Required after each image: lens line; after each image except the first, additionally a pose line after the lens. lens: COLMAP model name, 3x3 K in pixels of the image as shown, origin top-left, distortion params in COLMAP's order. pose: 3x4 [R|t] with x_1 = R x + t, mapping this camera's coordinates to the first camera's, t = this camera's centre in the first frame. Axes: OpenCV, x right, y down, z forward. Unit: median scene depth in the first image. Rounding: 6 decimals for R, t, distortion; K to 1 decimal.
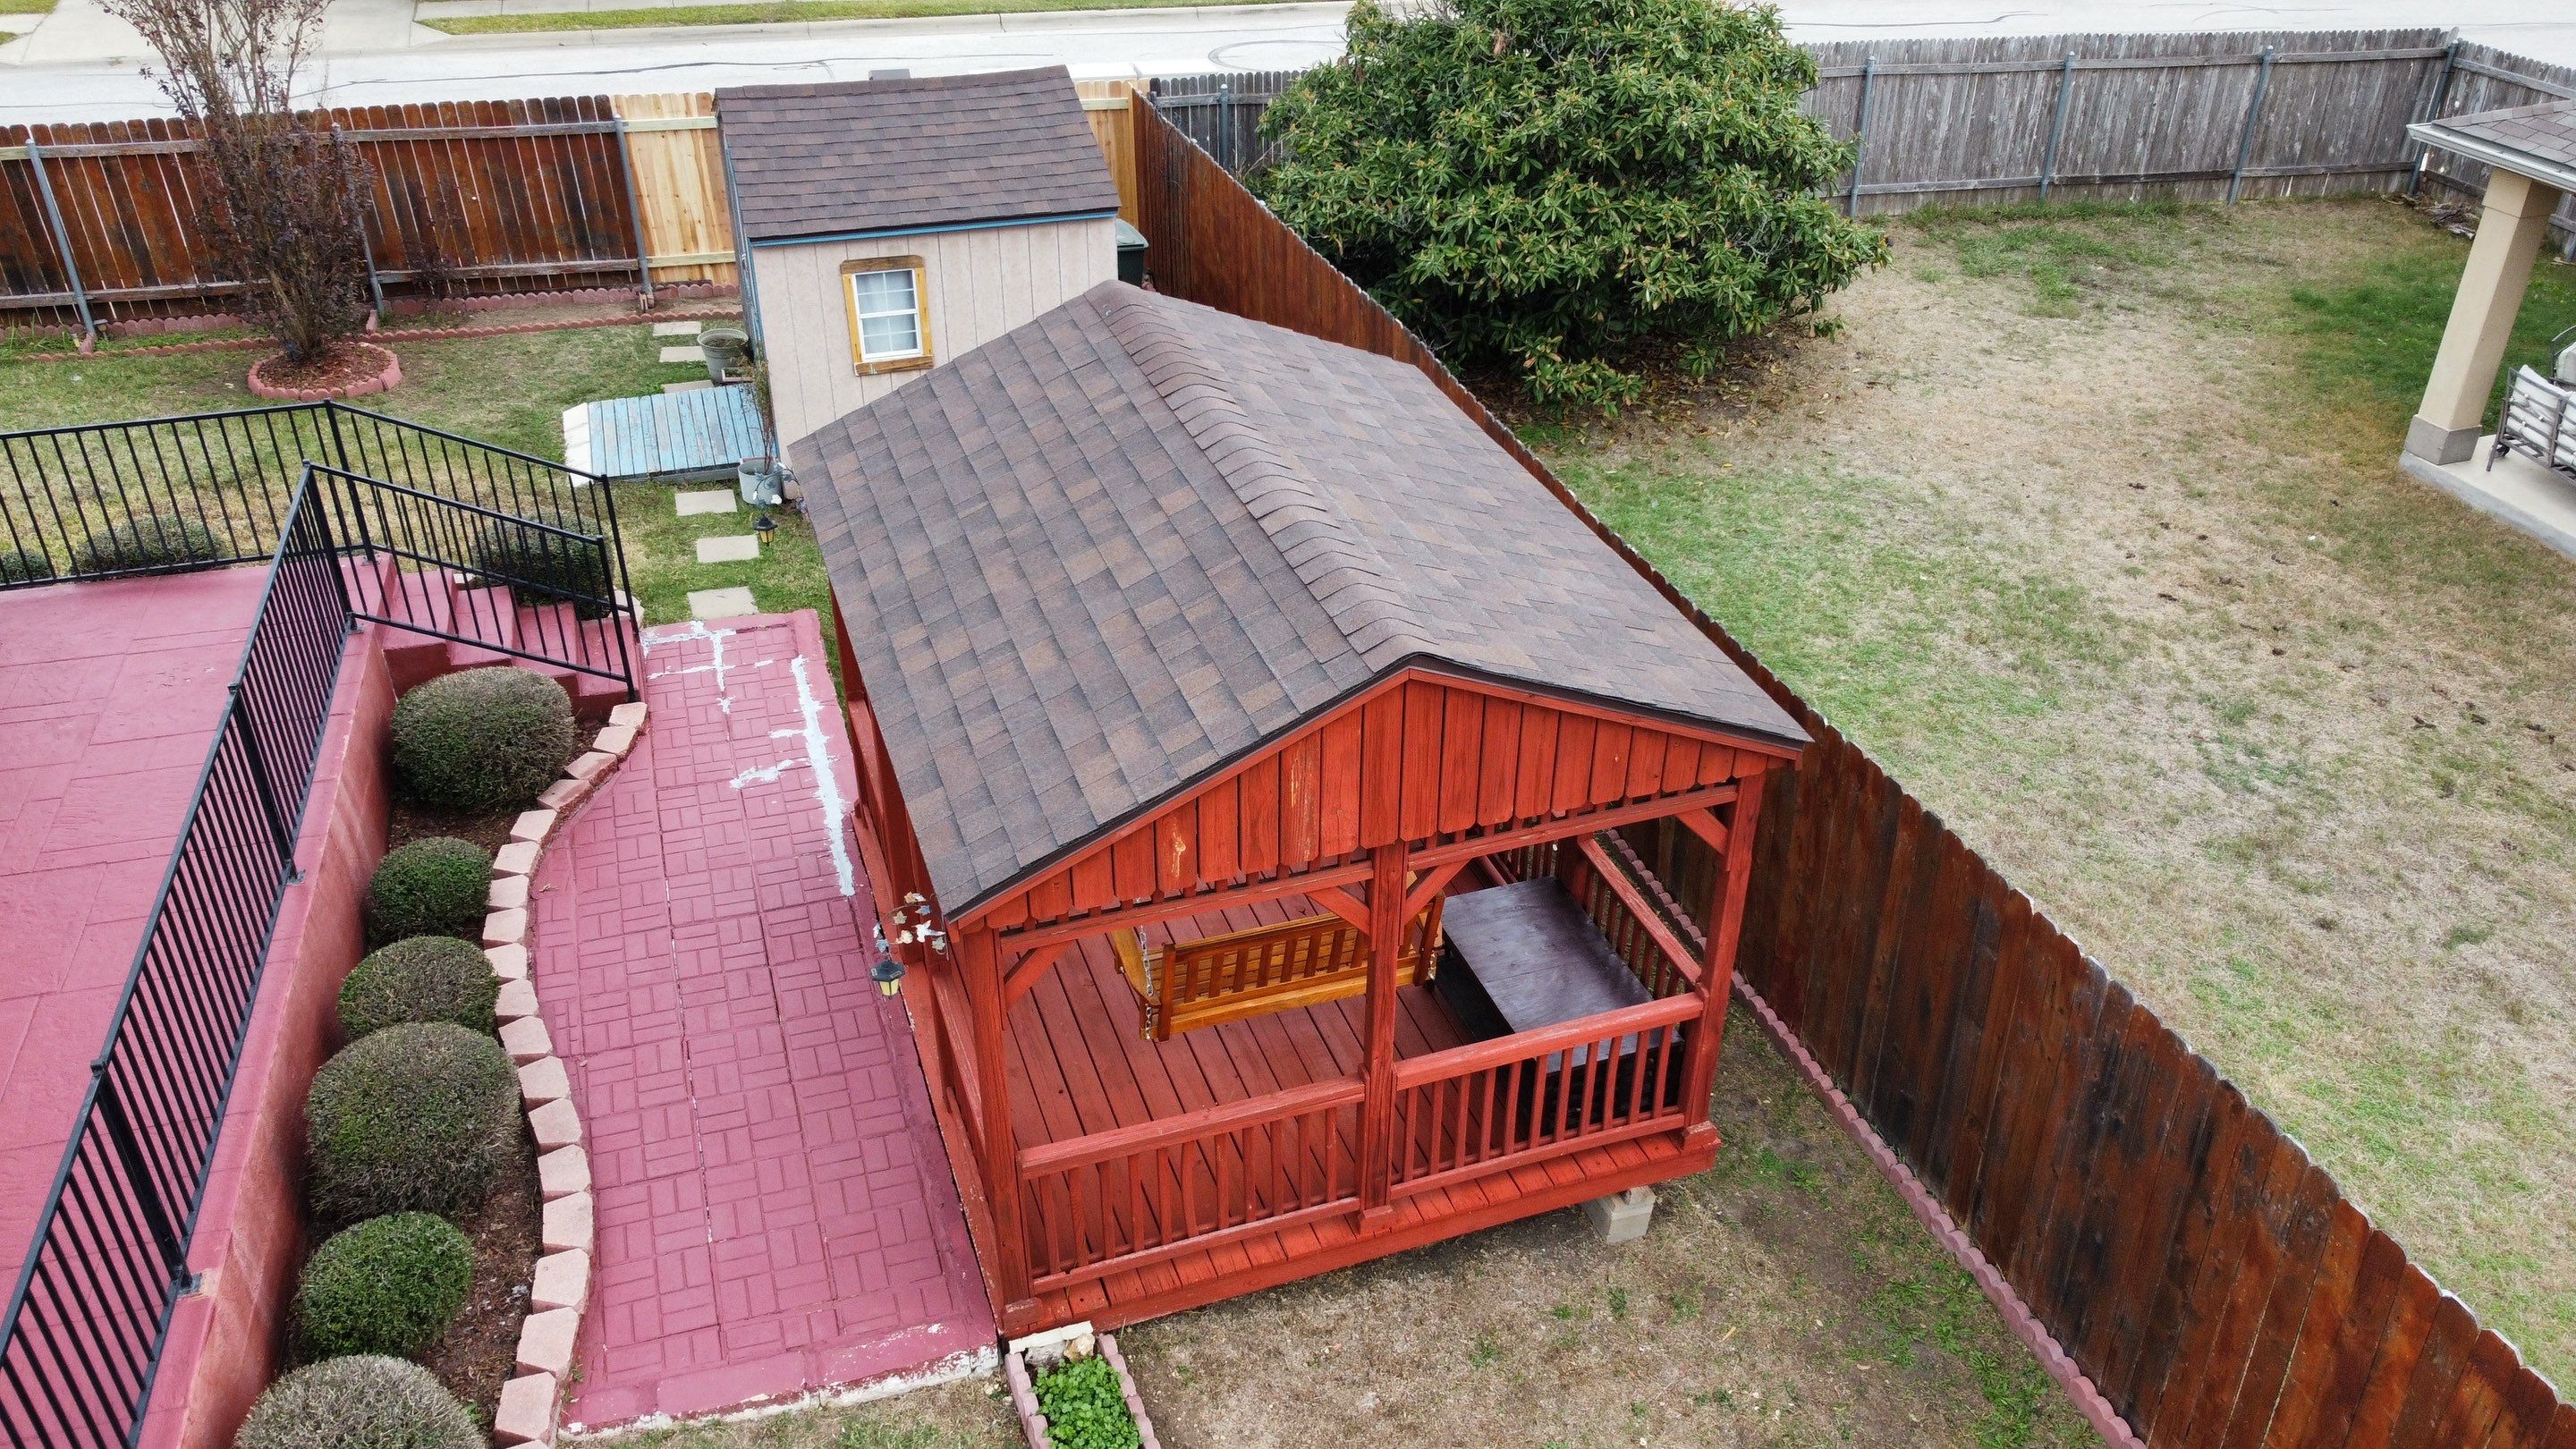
lens RADIAL K [[1958.2, 0, 1283.8], [0, 1958.2, 719.7], [0, 0, 1]] dist [0.002895, -0.005629]
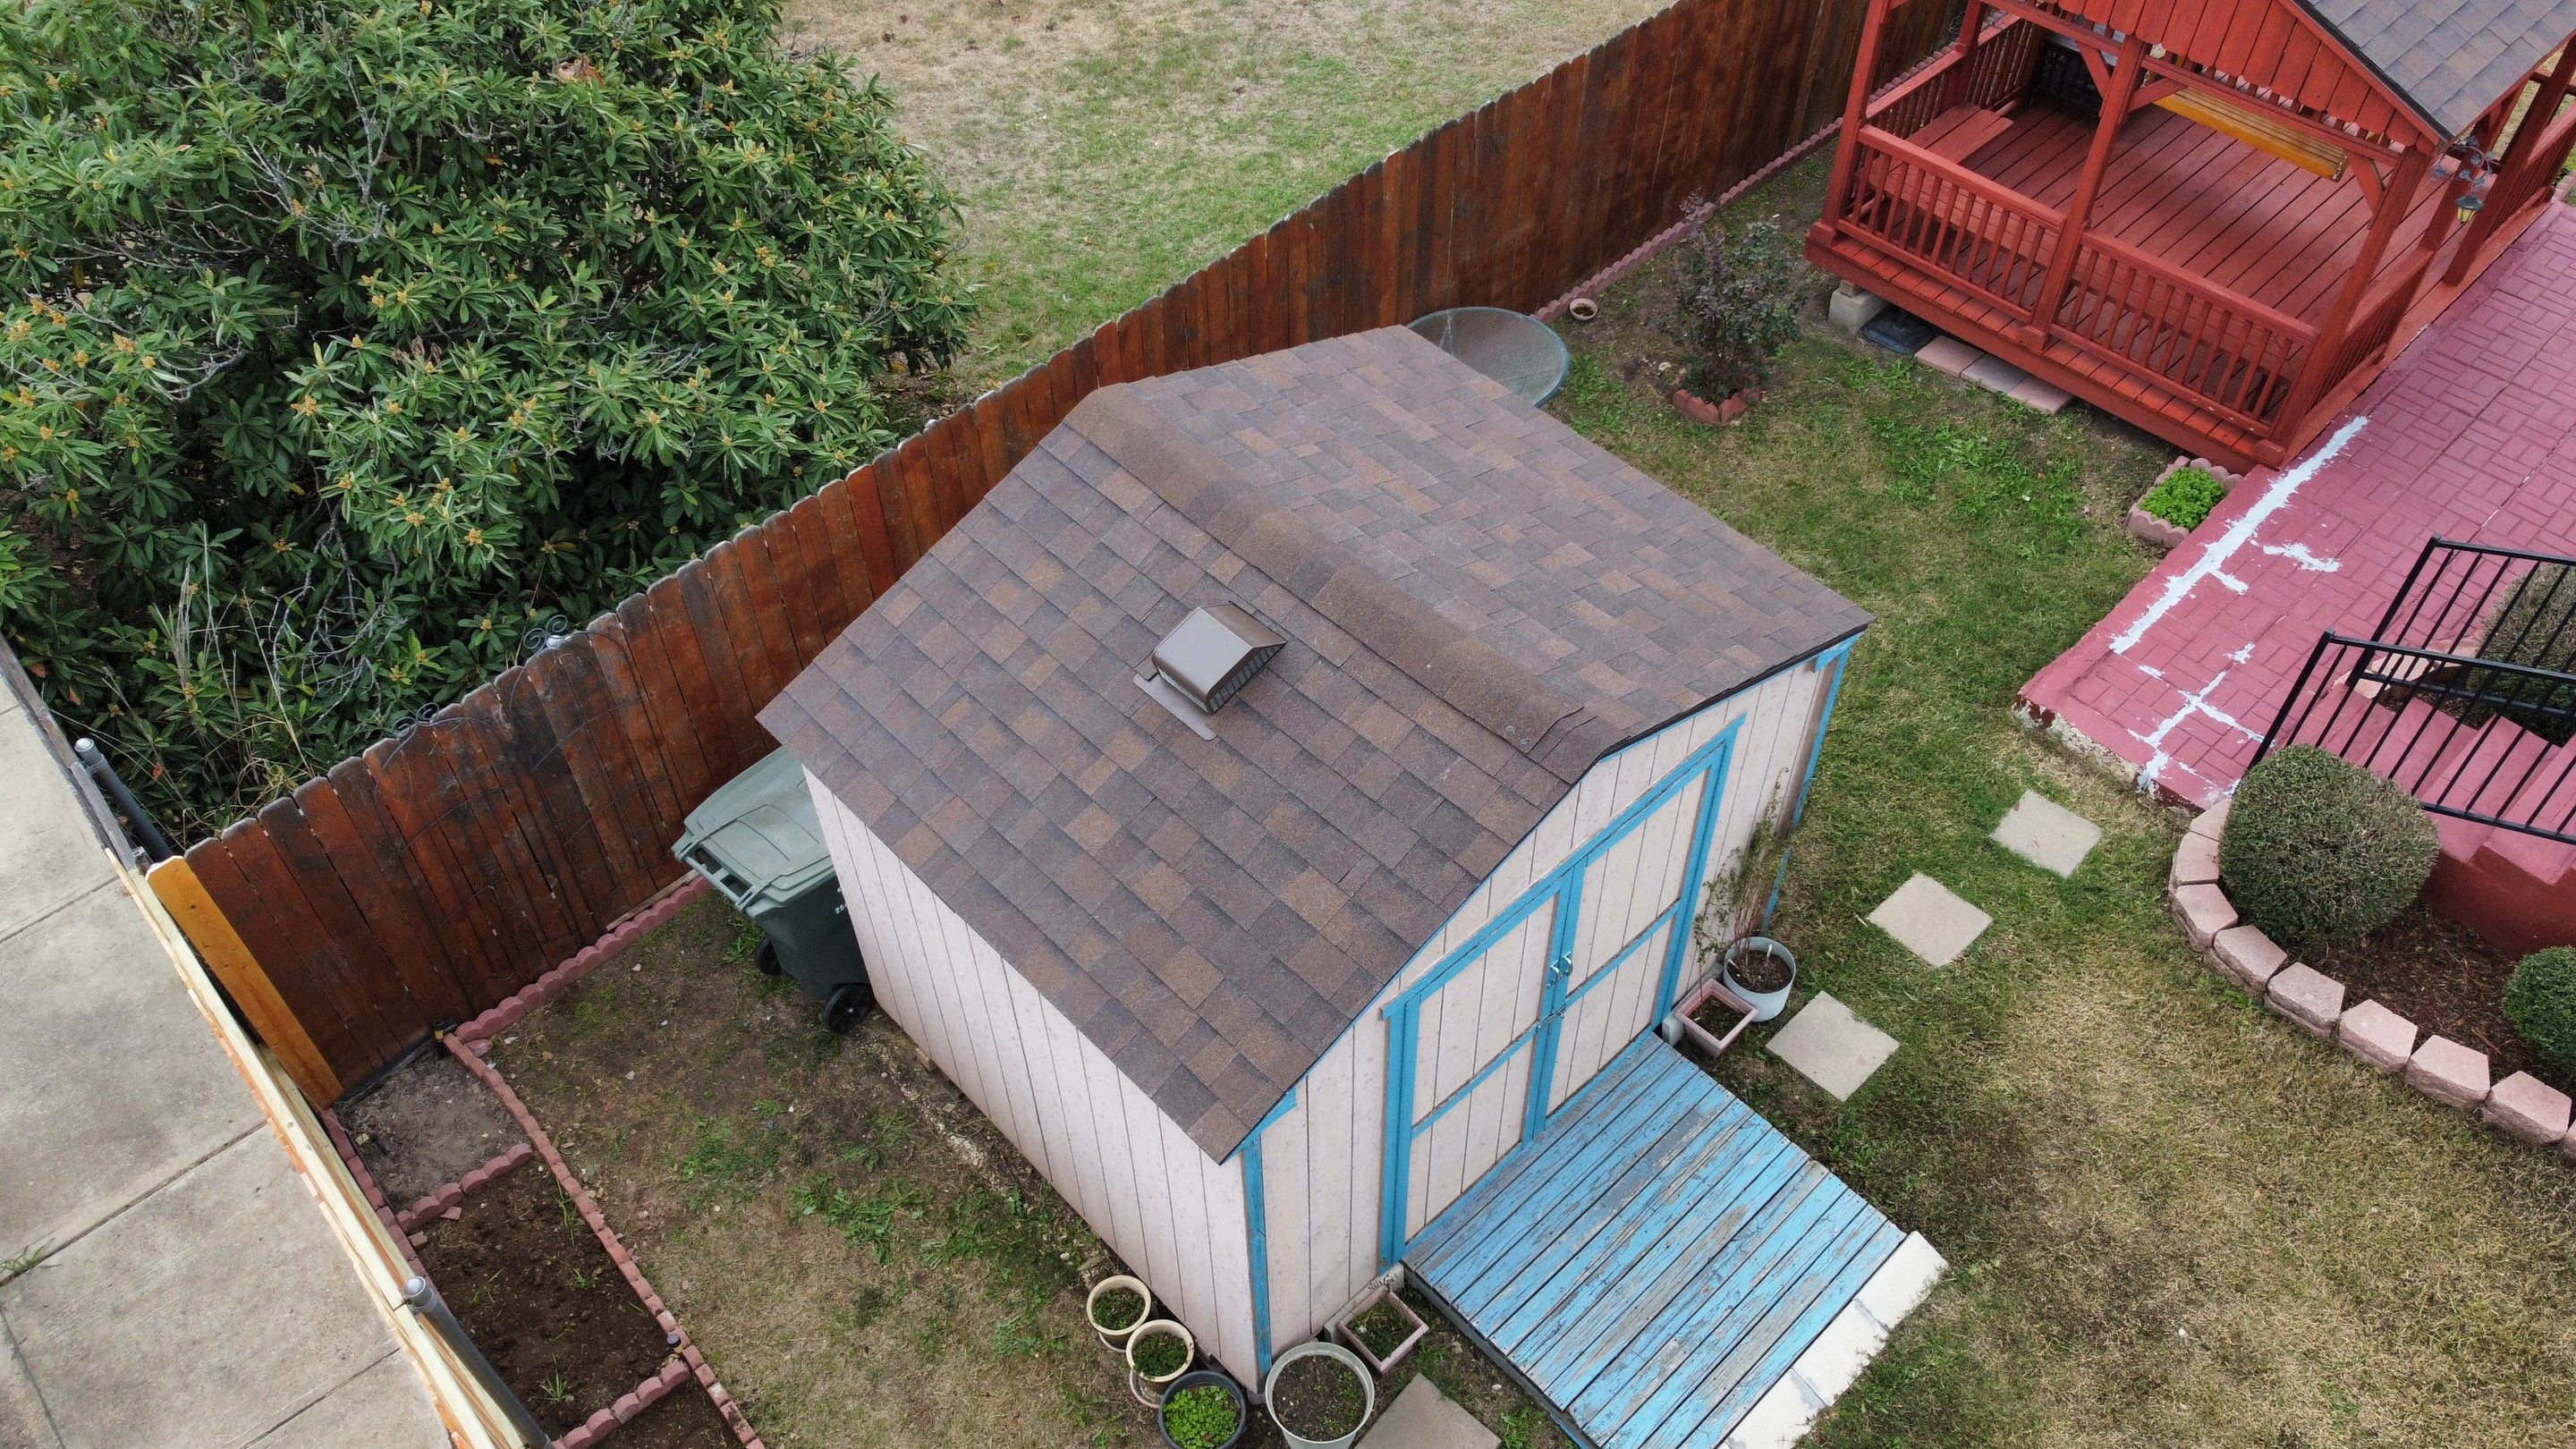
lens RADIAL K [[1958.2, 0, 1295.1], [0, 1958.2, 738.7], [0, 0, 1]] dist [0.002895, -0.005629]
pose [[-0.431654, -0.680699, 0.591881, -0.556417], [0.479450, 0.382663, 0.789745, -0.758116], [-0.764070, 0.624674, 0.161183, 1.045457]]
